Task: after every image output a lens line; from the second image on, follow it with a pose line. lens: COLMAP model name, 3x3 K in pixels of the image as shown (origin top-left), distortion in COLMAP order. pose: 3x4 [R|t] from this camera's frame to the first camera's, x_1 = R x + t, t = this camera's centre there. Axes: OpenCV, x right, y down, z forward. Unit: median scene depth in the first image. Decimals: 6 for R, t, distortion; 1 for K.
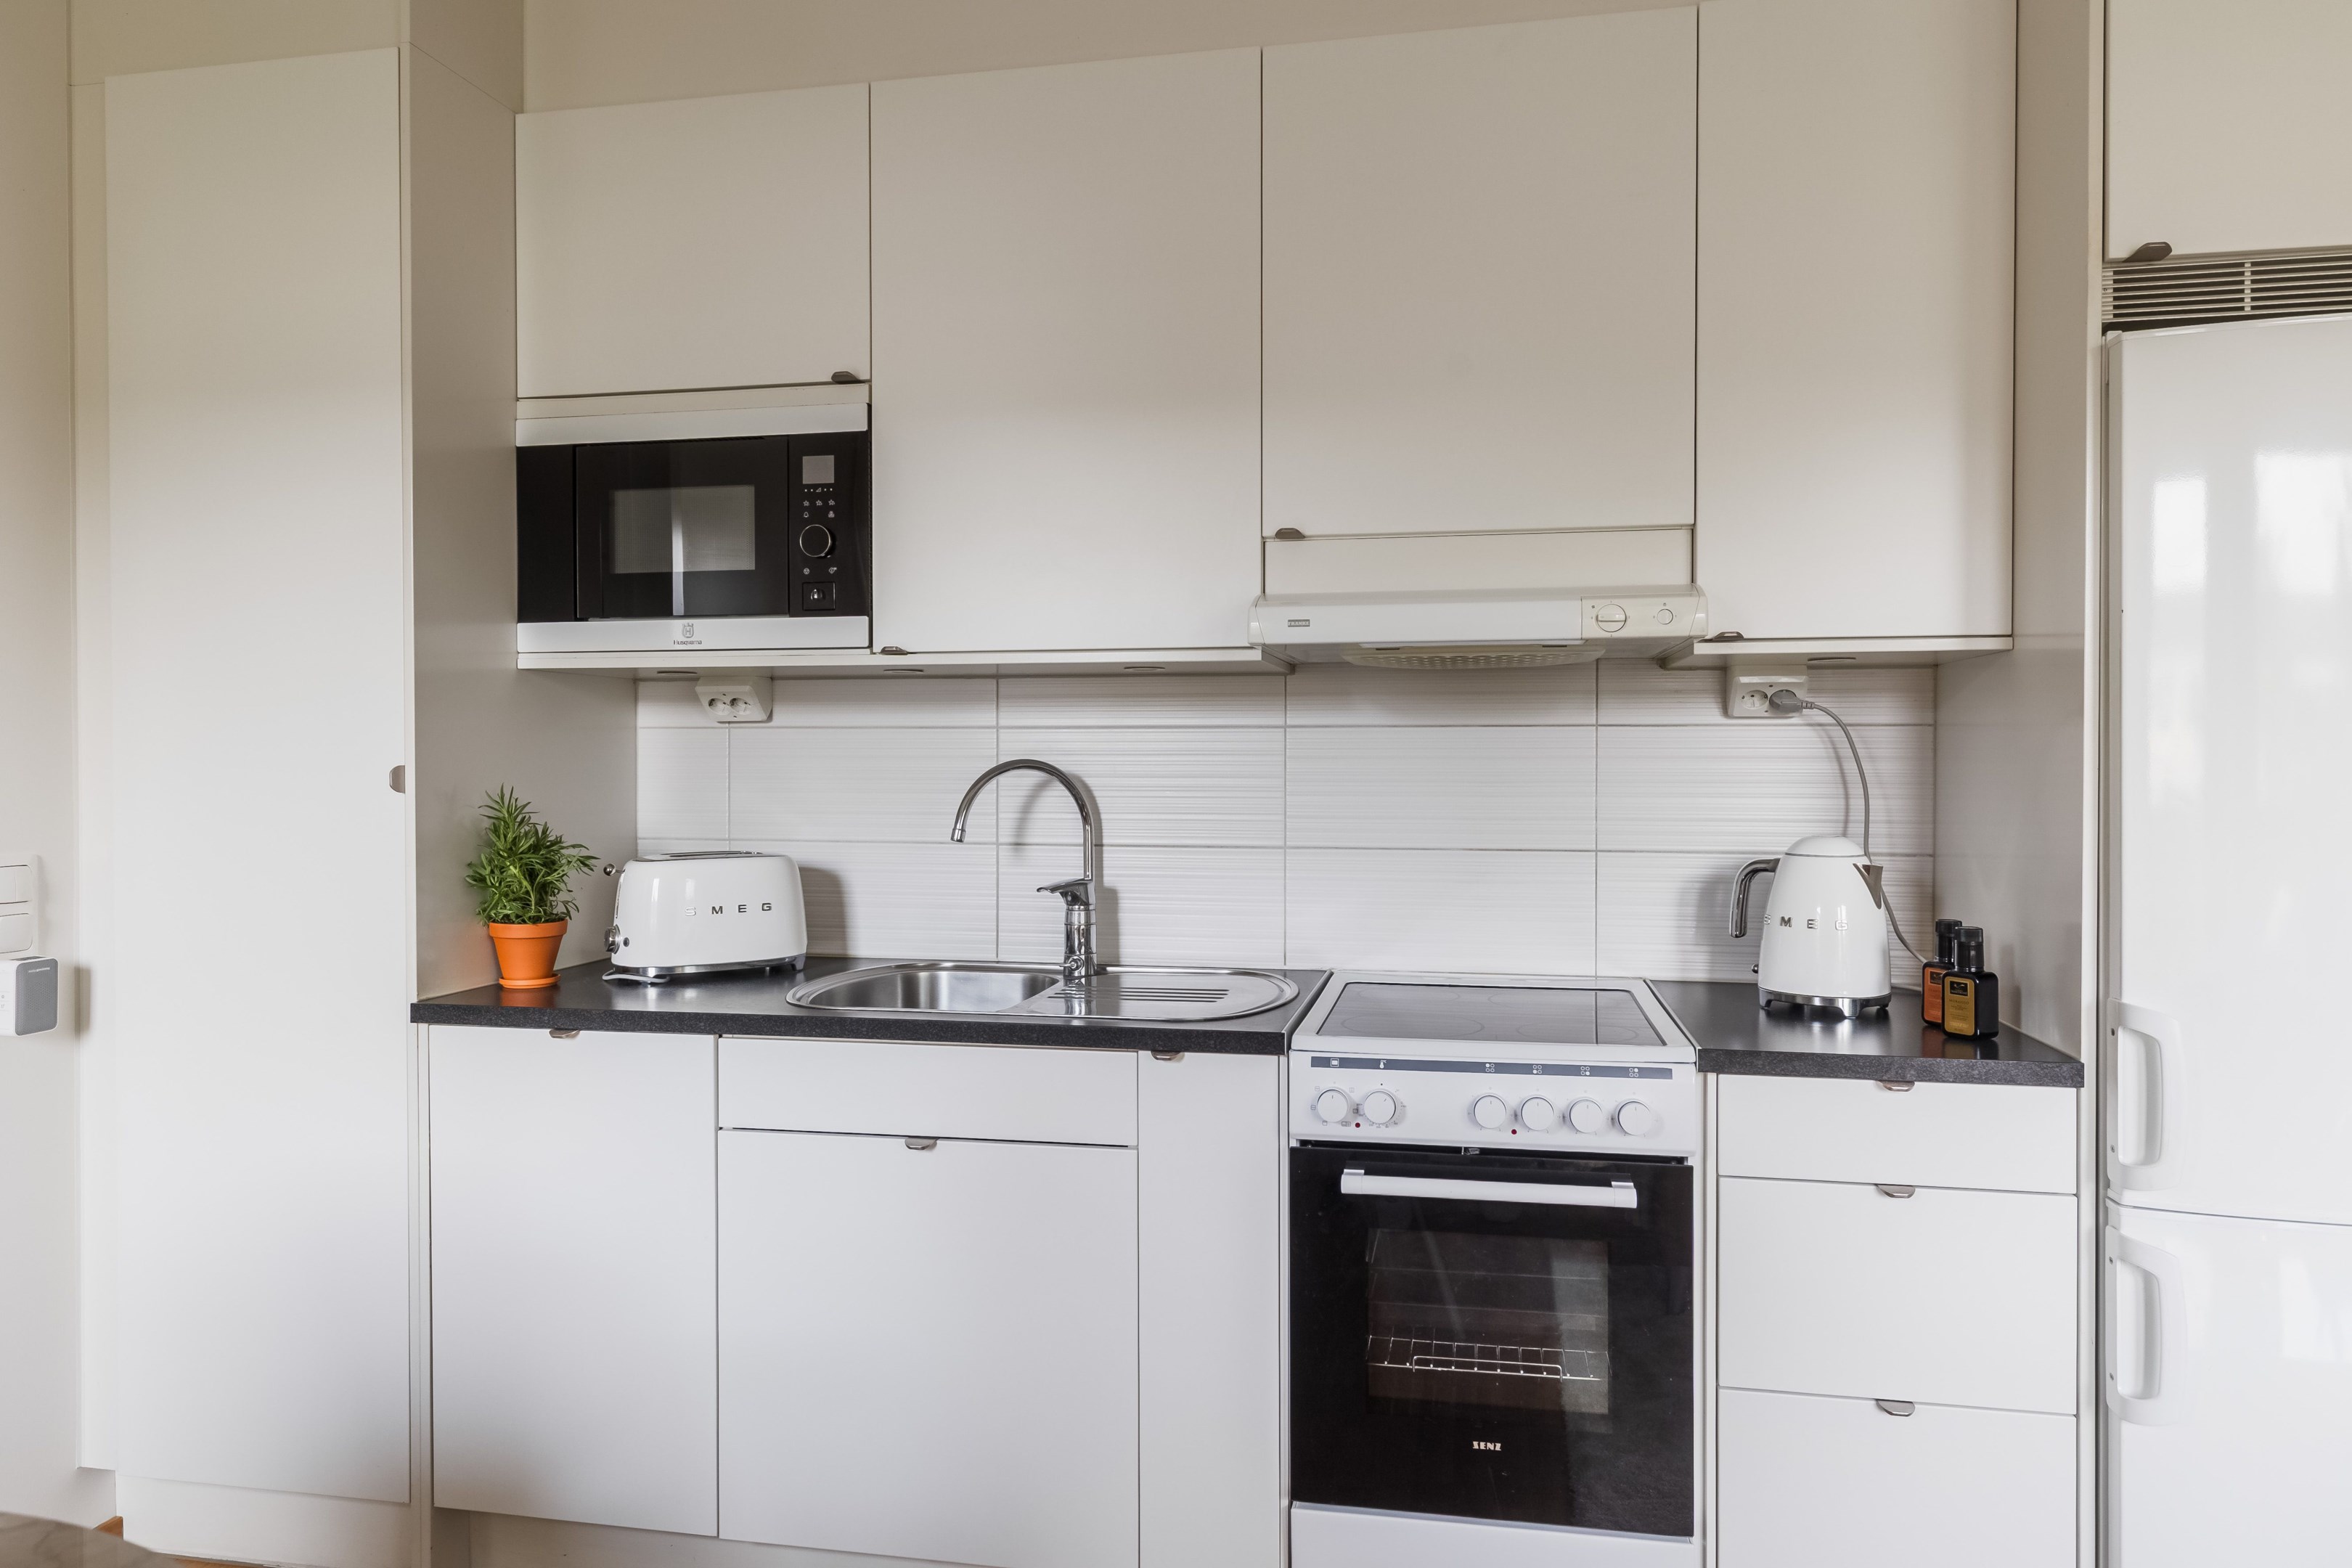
lens RADIAL K [[1536.8, 0, 1183.4], [0, 1536.8, 771.3], [0, 0, 1]] dist [0.004964, 0.009046]
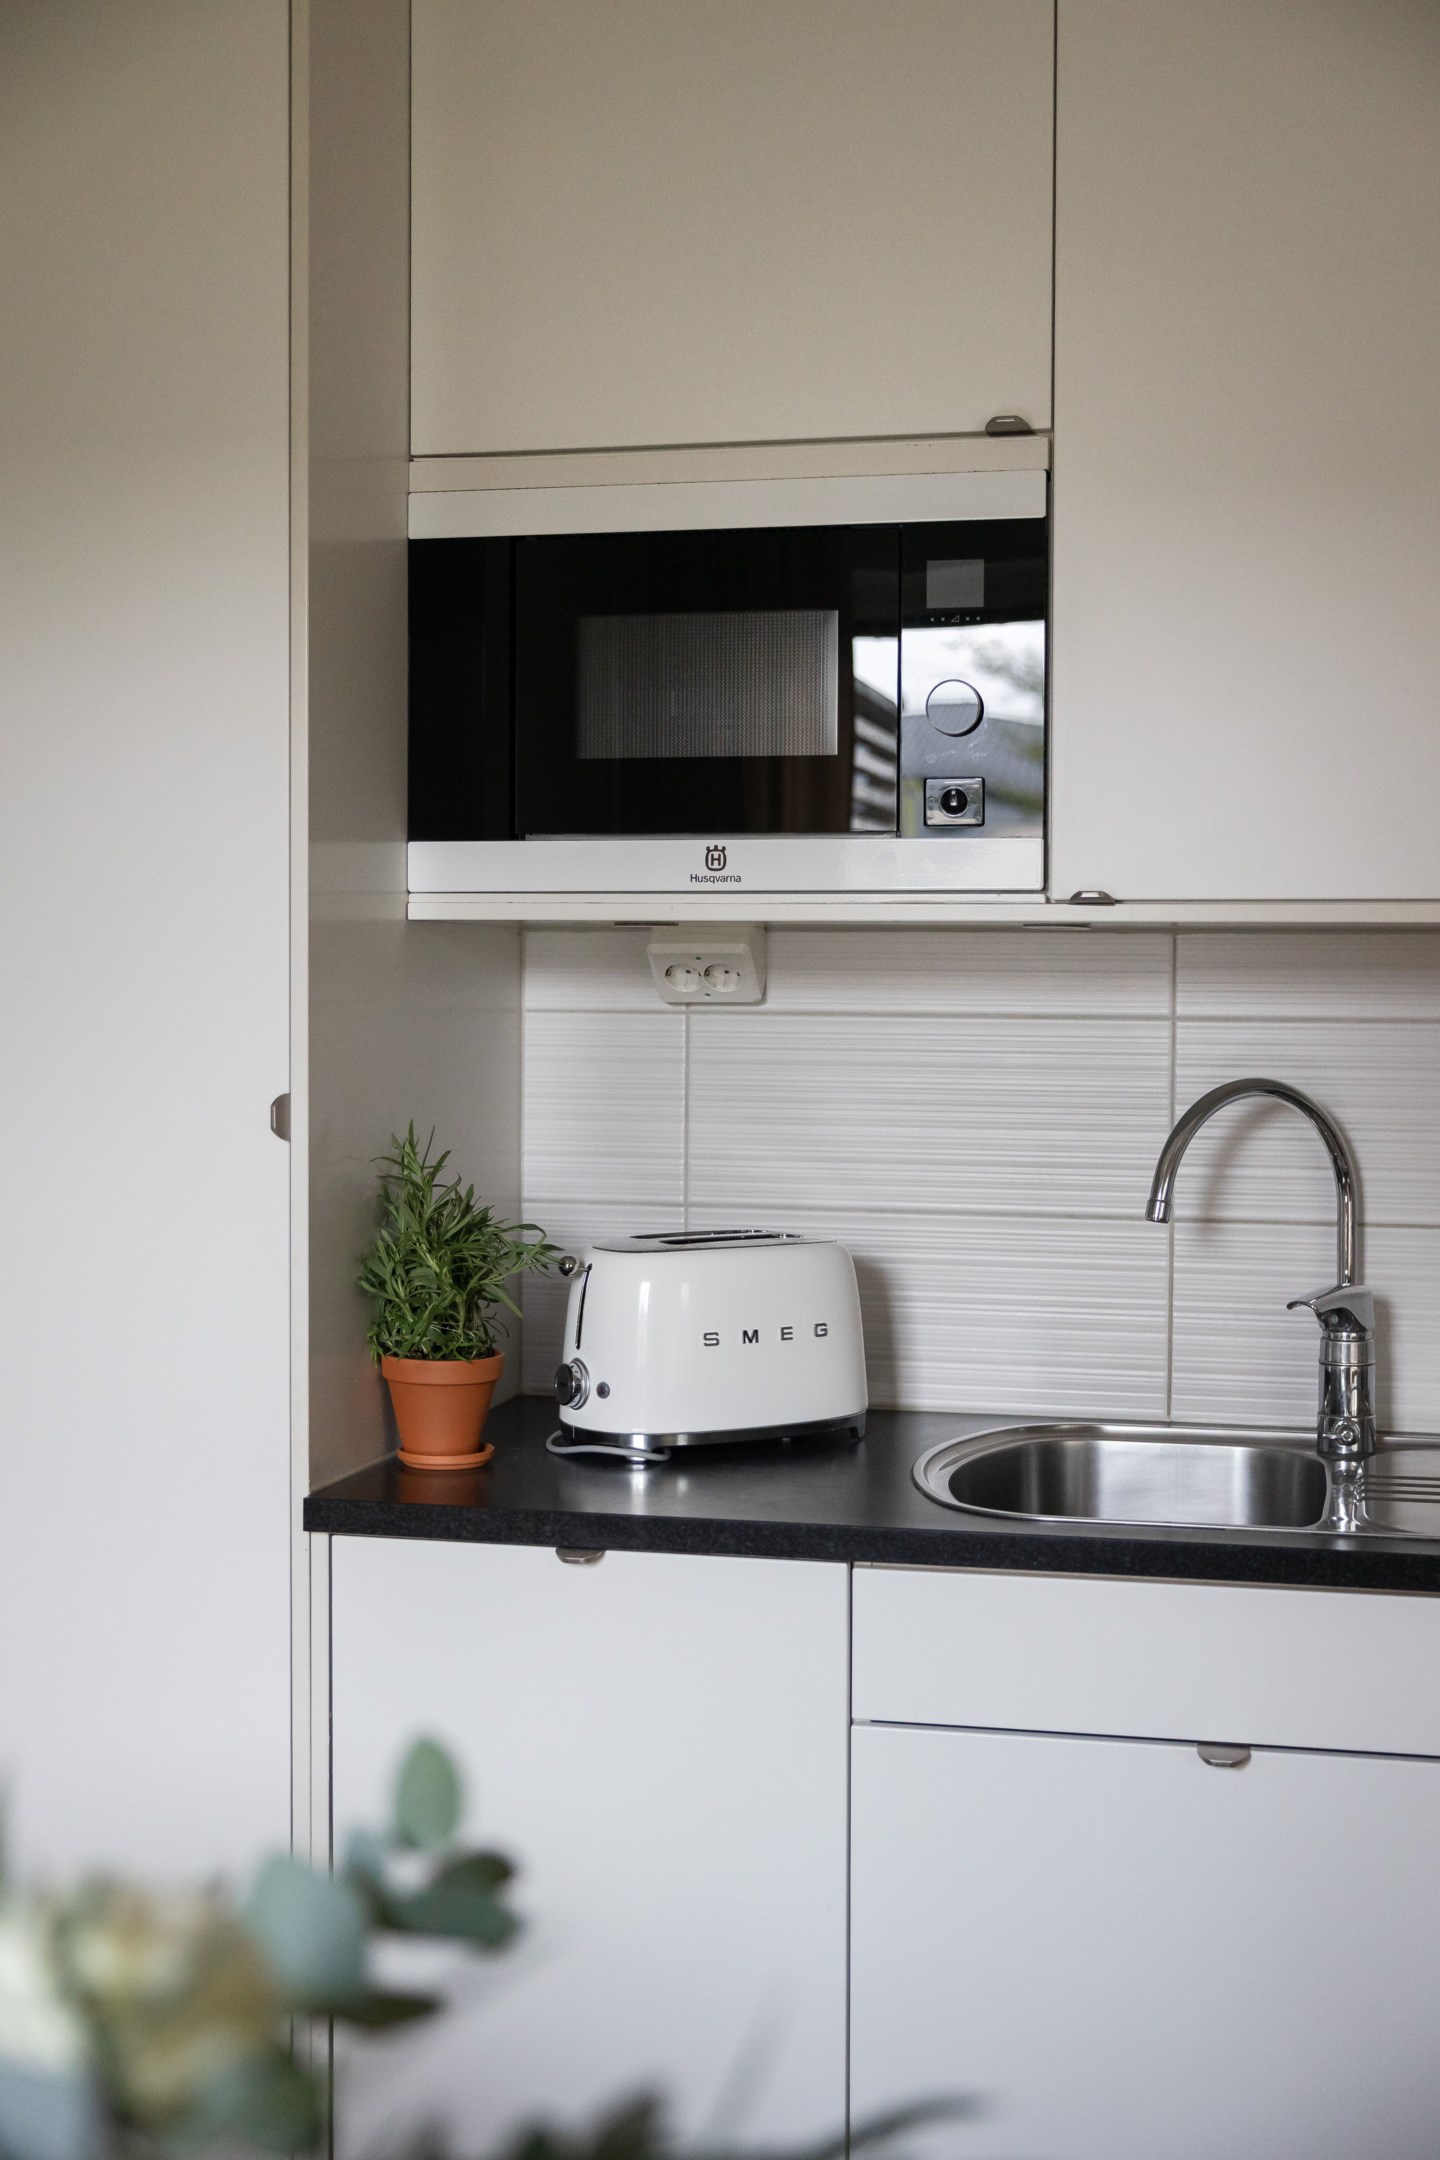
lens RADIAL K [[2674.6, 0, 743.7], [0, 2674.6, 1033.7], [0, 0, 1]] dist [0.017347, 0.000000]
pose [[0.999714, 0.006772, -0.022946, -0.285488], [-0.006578, 0.999942, 0.008534, -0.033502], [0.023003, -0.008381, 0.999700, -0.014036]]
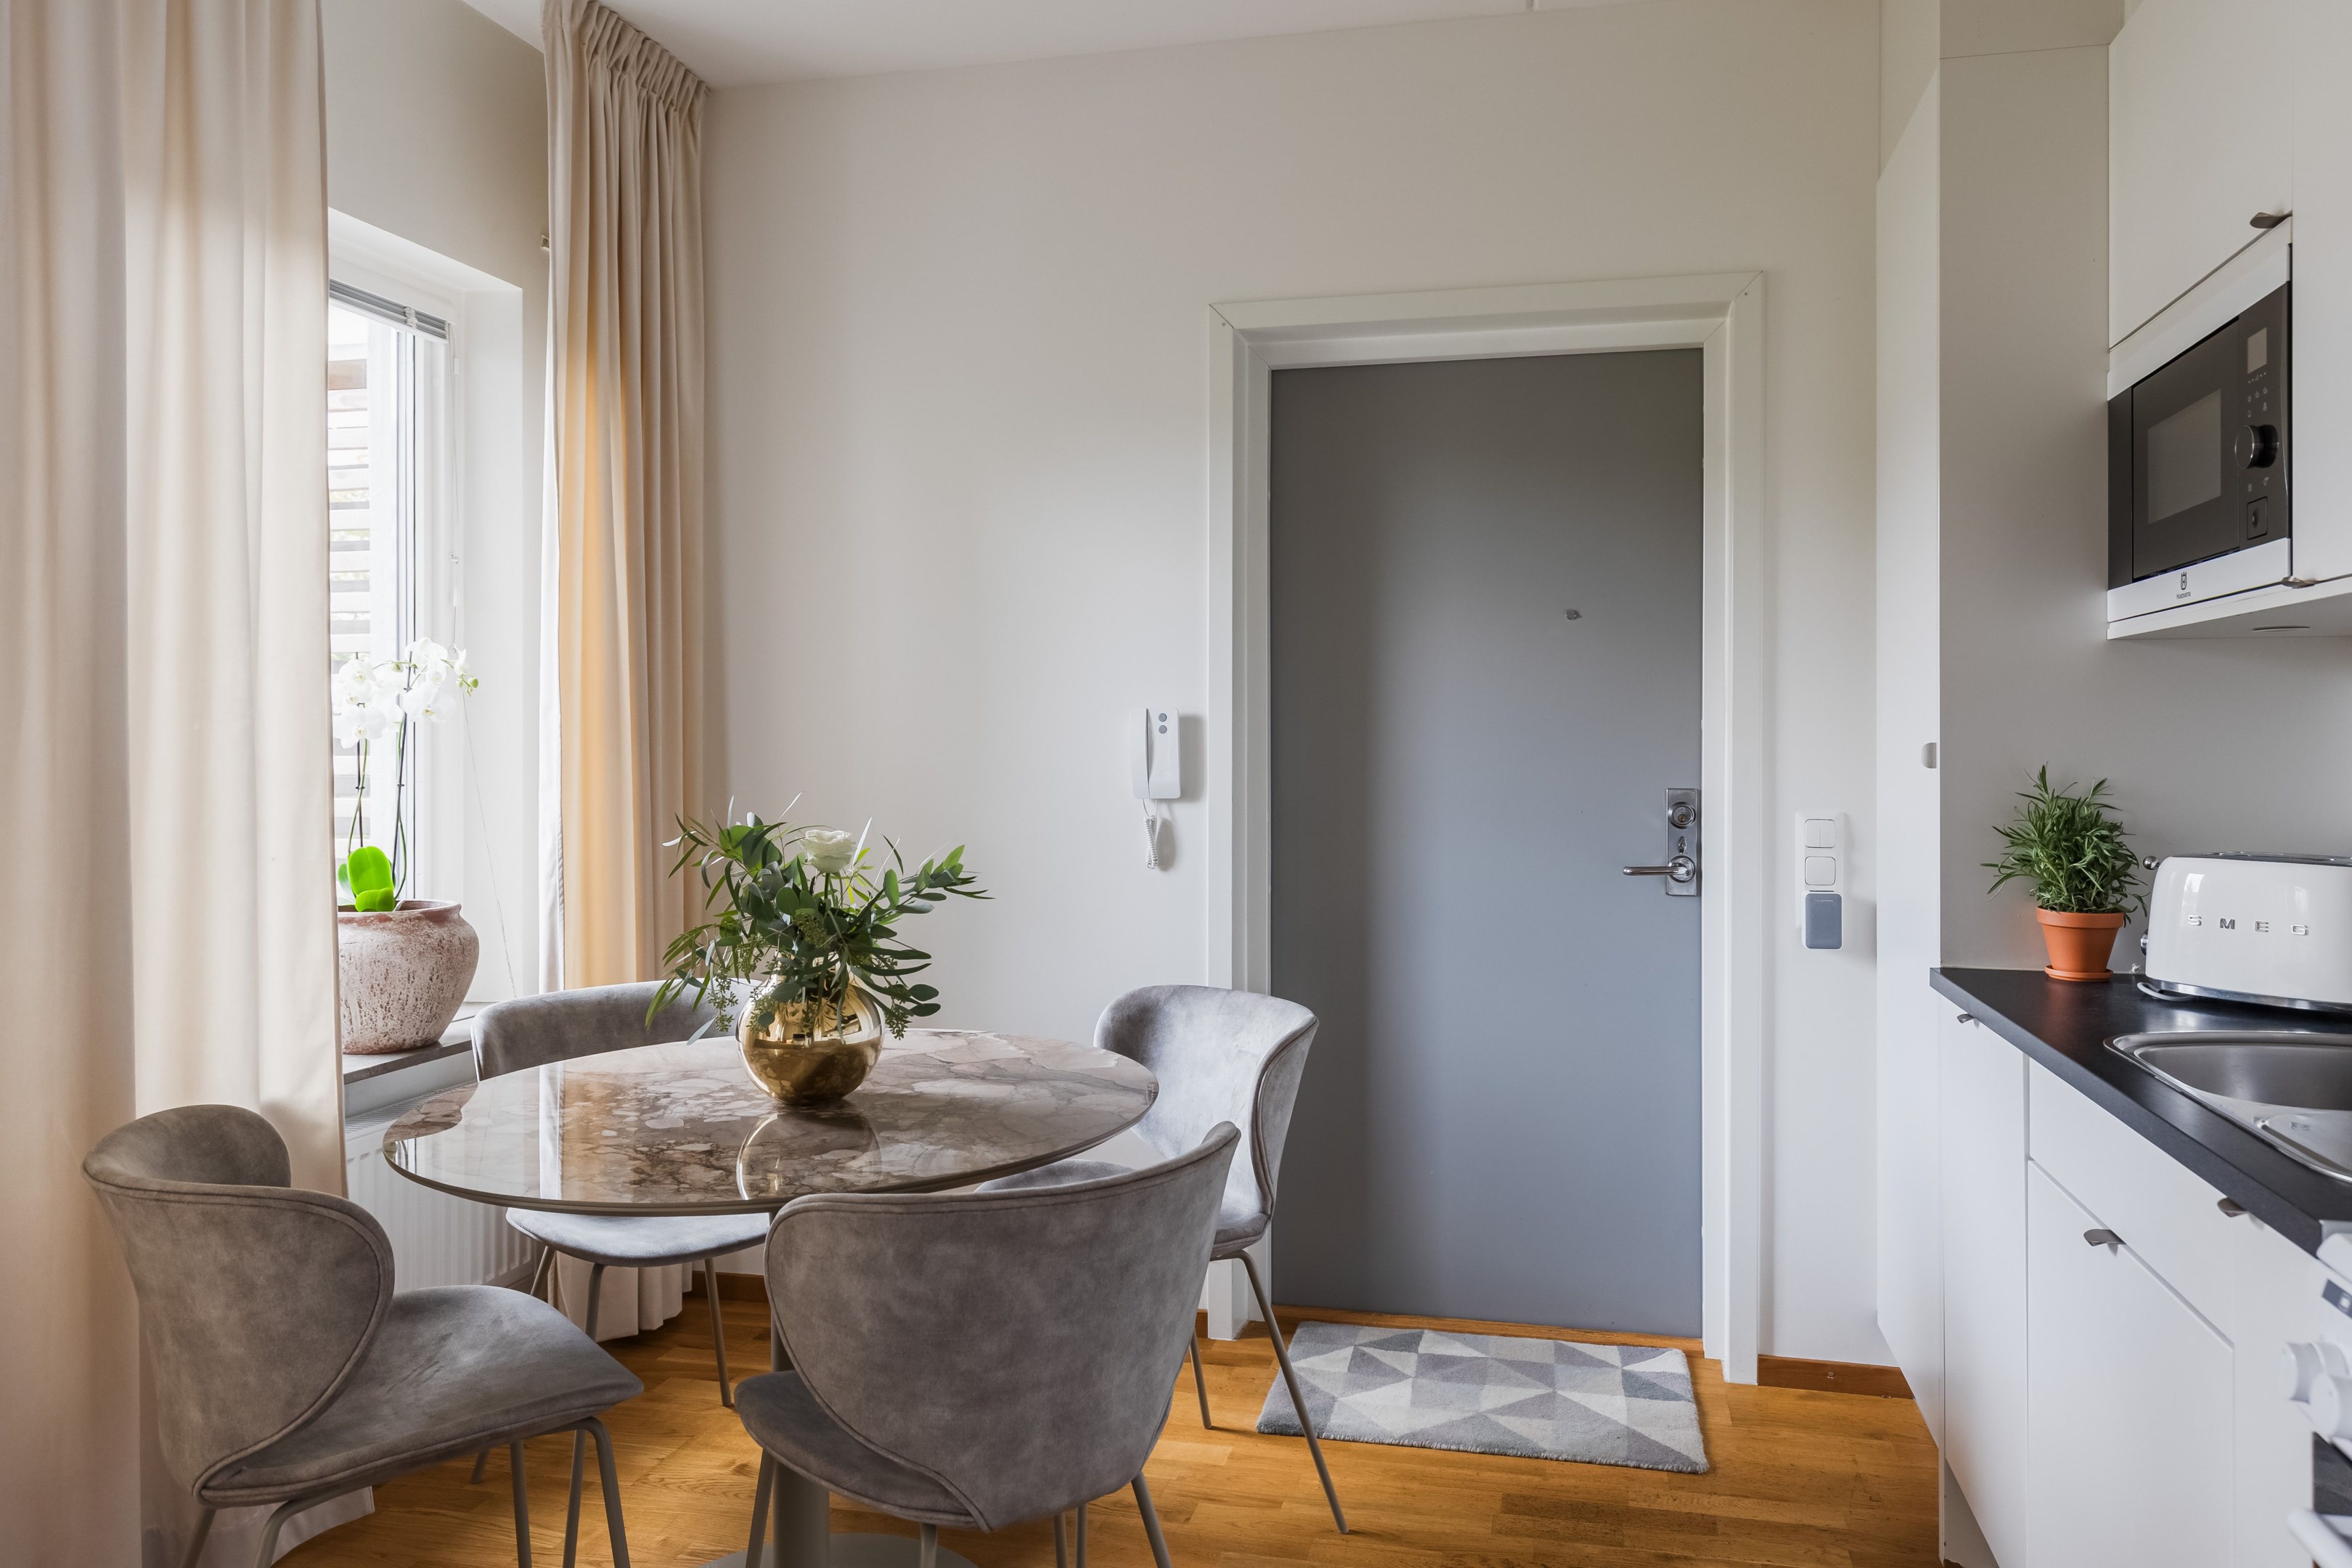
lens RADIAL K [[1536.8, 0, 1269.9], [0, 1536.8, 742.6], [0, 0, 1]] dist [0.004964, 0.009046]
pose [[-0.013053, 0.000691, -0.999915, 0.512840], [-0.008596, 0.999963, 0.000804, -0.000590], [0.999878, 0.008605, -0.013046, 0.513580]]
